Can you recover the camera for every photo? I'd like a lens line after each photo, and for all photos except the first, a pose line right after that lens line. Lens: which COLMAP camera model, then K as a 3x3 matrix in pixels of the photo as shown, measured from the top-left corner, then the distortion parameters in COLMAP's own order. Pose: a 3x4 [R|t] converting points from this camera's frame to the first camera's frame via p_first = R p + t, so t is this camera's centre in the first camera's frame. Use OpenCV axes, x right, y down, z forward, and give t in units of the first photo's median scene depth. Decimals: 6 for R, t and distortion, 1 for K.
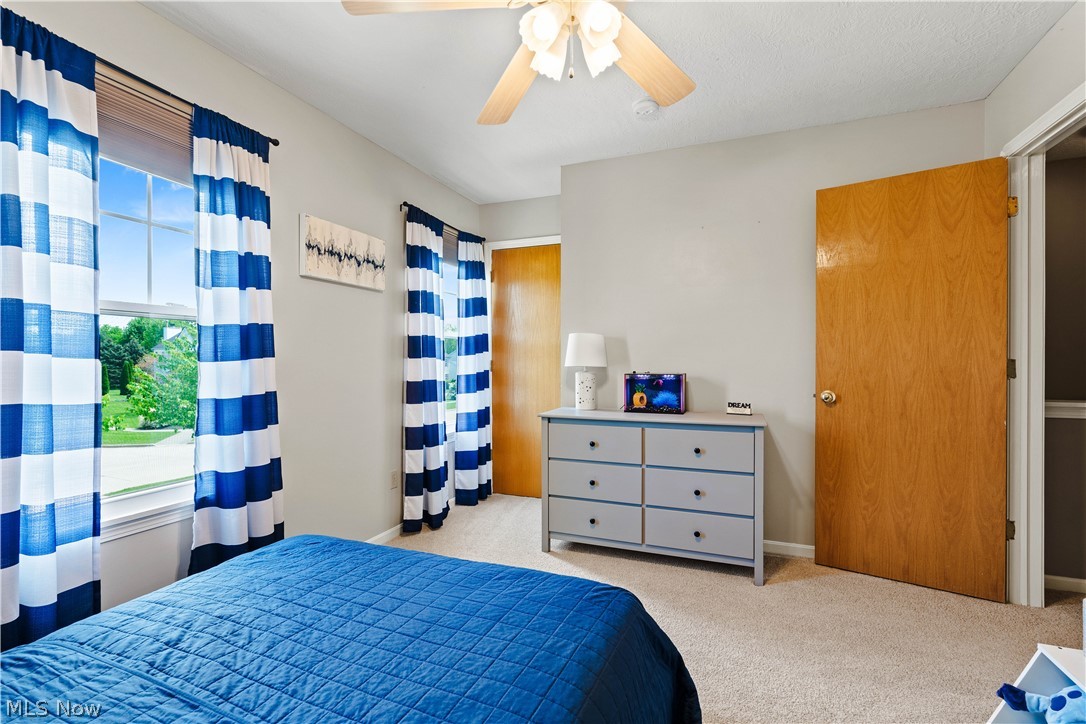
lens RADIAL K [[493.3, 0, 533.3], [0, 493.3, 362.3], [0, 0, 1]] dist [-0.001986, 0.000393]
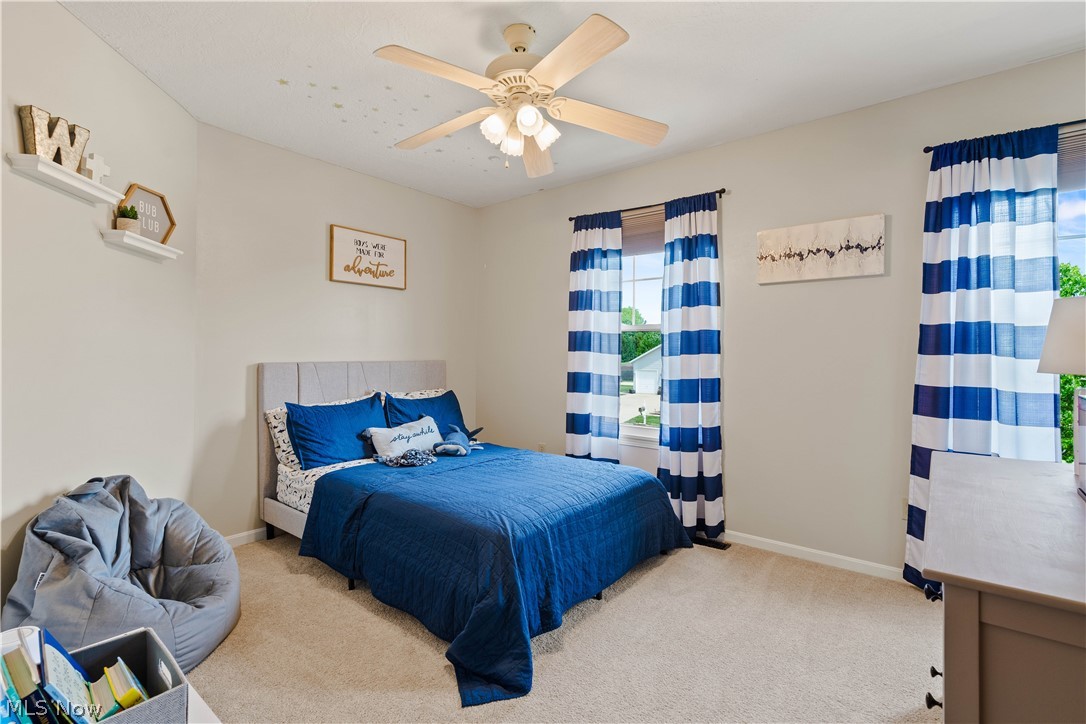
lens RADIAL K [[493.3, 0, 533.3], [0, 493.3, 362.3], [0, 0, 1]] dist [-0.001986, 0.000393]
pose [[-0.287509, 0.010448, -0.957721, 0.770547], [-0.012761, 0.999810, 0.014738, -0.000813], [0.957693, 0.016459, -0.287321, 0.783132]]
